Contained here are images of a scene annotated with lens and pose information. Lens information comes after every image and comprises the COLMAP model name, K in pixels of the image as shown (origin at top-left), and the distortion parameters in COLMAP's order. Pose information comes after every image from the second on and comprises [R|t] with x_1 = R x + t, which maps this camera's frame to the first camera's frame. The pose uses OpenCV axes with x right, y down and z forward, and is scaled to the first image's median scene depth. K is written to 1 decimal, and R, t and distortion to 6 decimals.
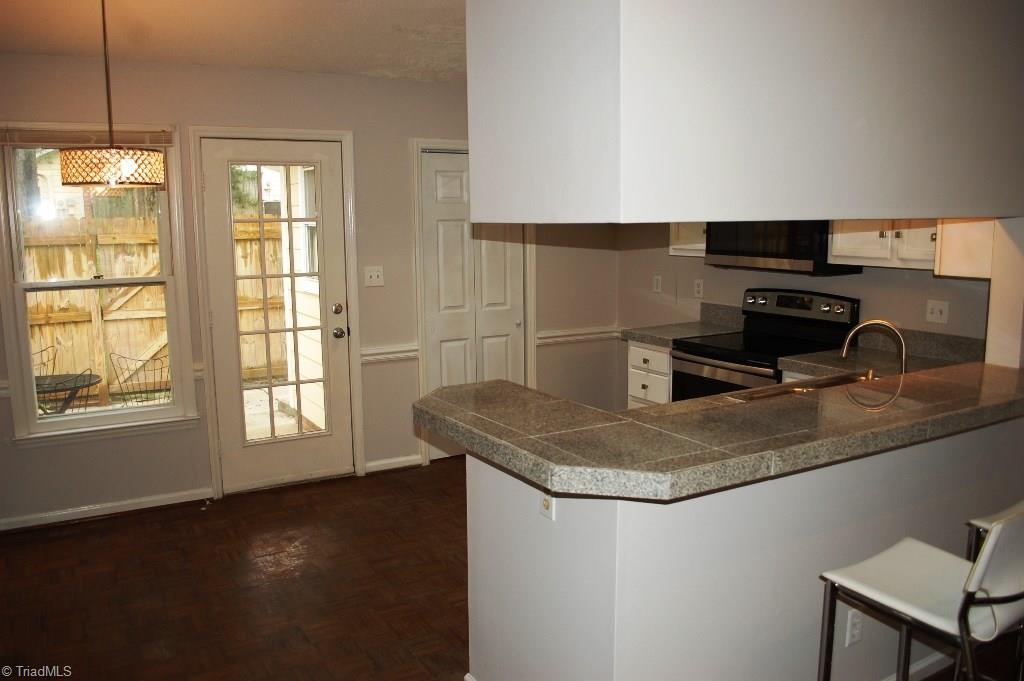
lens RADIAL K [[807.3, 0, 512.0], [0, 807.3, 340.5], [0, 0, 1]] dist [-0.085722, -0.000554]
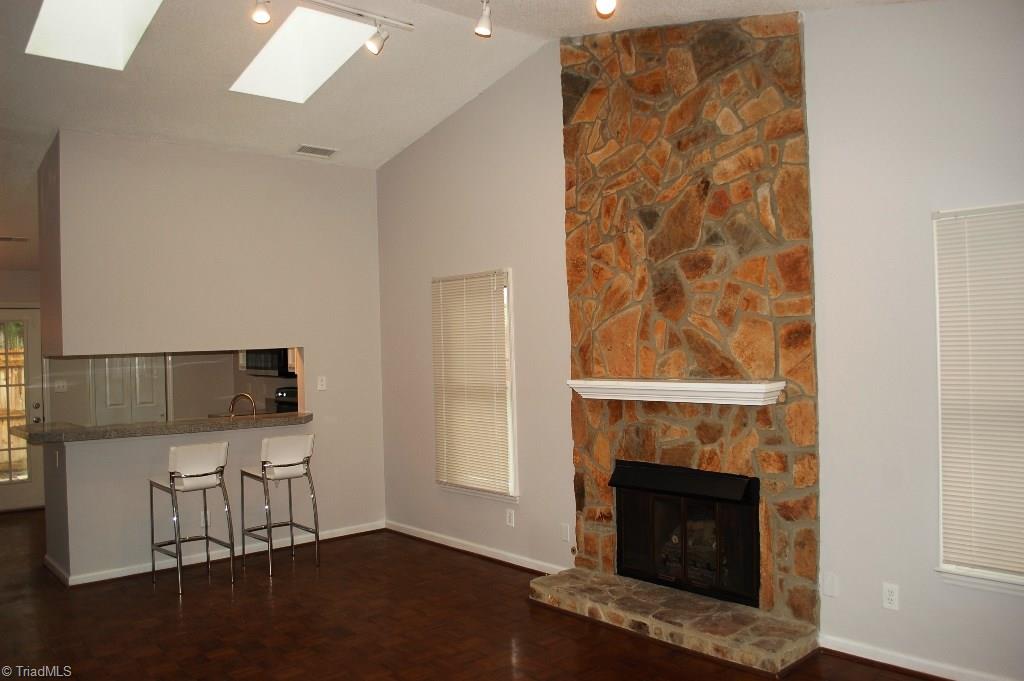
lens RADIAL K [[807.3, 0, 512.0], [0, 807.3, 340.5], [0, 0, 1]] dist [-0.085722, -0.000554]
pose [[0.982348, -0.017502, 0.186240, 0.495289], [0.045520, 0.988051, -0.147249, 0.120694], [-0.181438, 0.153127, 0.971407, -0.861122]]
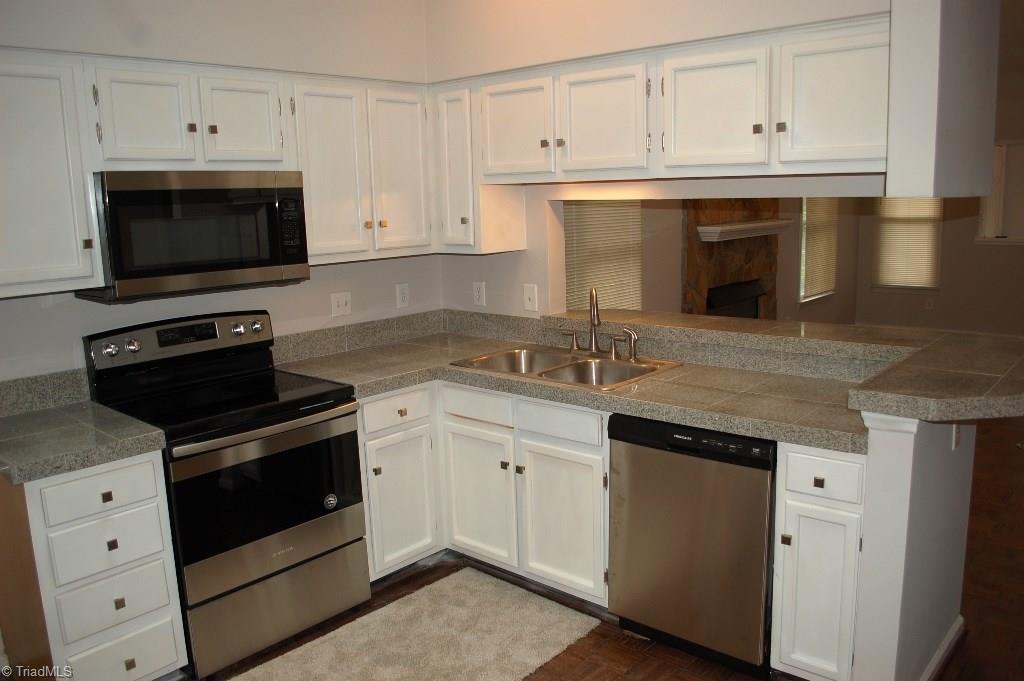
lens RADIAL K [[807.3, 0, 512.0], [0, 807.3, 340.5], [0, 0, 1]] dist [-0.085722, -0.000554]
pose [[-0.302537, -0.140445, 0.942734, -0.349496], [0.179930, 0.962885, 0.201189, -0.115402], [-0.936000, 0.230493, -0.266038, 0.797056]]
